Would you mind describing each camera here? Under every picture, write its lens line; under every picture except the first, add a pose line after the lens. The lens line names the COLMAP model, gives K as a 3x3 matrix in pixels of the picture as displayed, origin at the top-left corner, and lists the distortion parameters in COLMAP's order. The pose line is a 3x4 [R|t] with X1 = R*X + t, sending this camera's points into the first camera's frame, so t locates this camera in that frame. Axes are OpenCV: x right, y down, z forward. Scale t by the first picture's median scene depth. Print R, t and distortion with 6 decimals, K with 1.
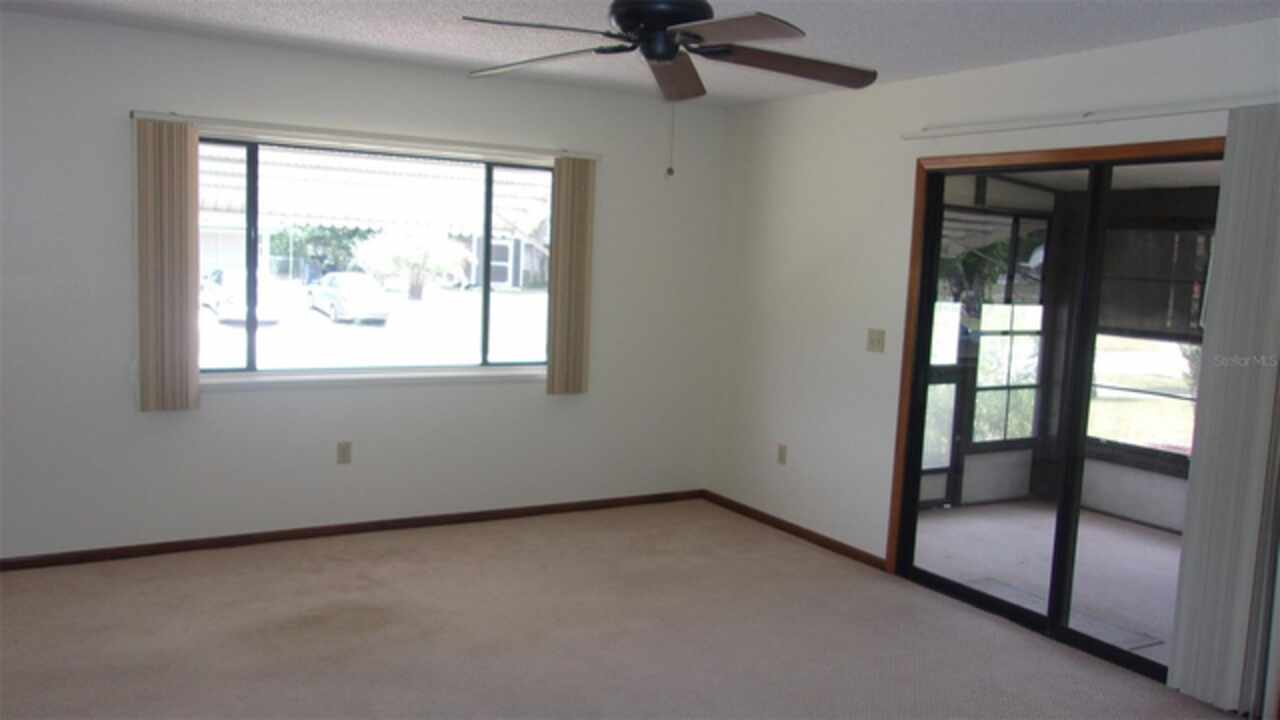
lens RADIAL K [[1018.3, 0, 602.7], [0, 1018.3, 365.0], [0, 0, 1]] dist [0.001589, 0.002640]
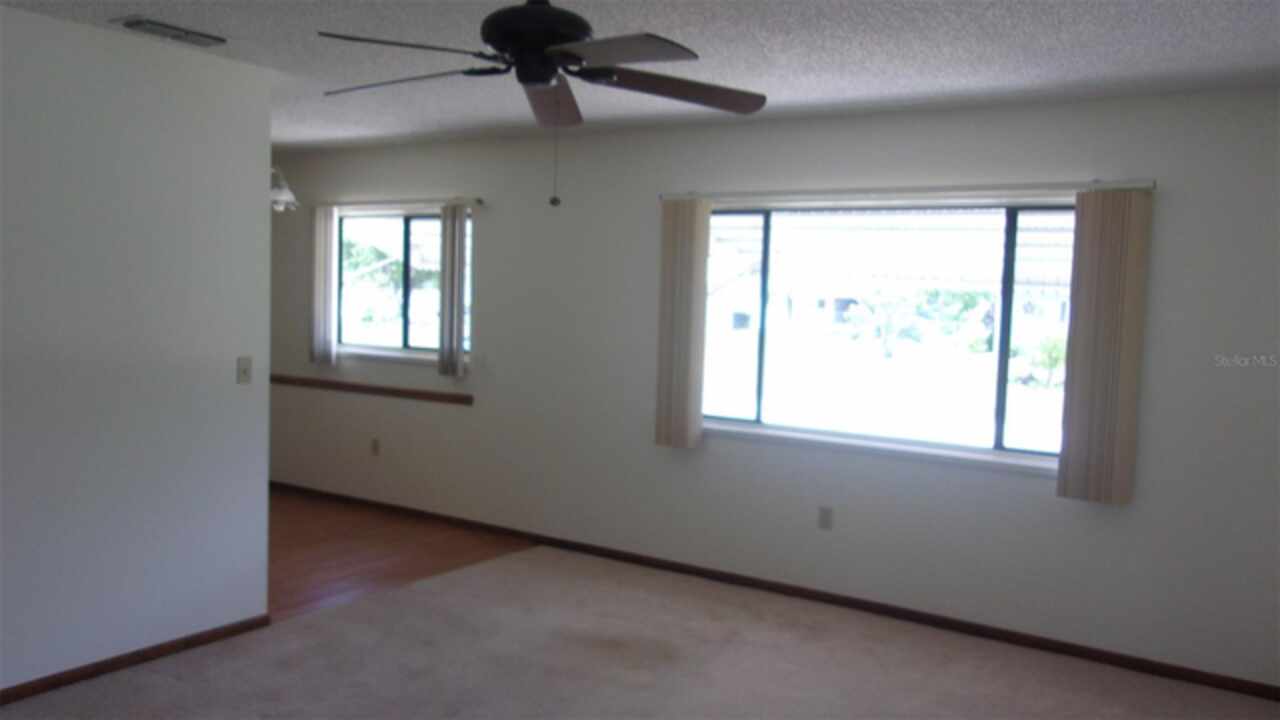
lens RADIAL K [[1052.4, 0, 641.5], [0, 1052.4, 367.6], [0, 0, 1]] dist [0.007741, 0.004808]
pose [[0.454932, 0.043097, -0.889483, 0.572190], [-0.114882, 0.993322, -0.010630, -0.026341], [0.883085, 0.107021, 0.456845, 0.385662]]
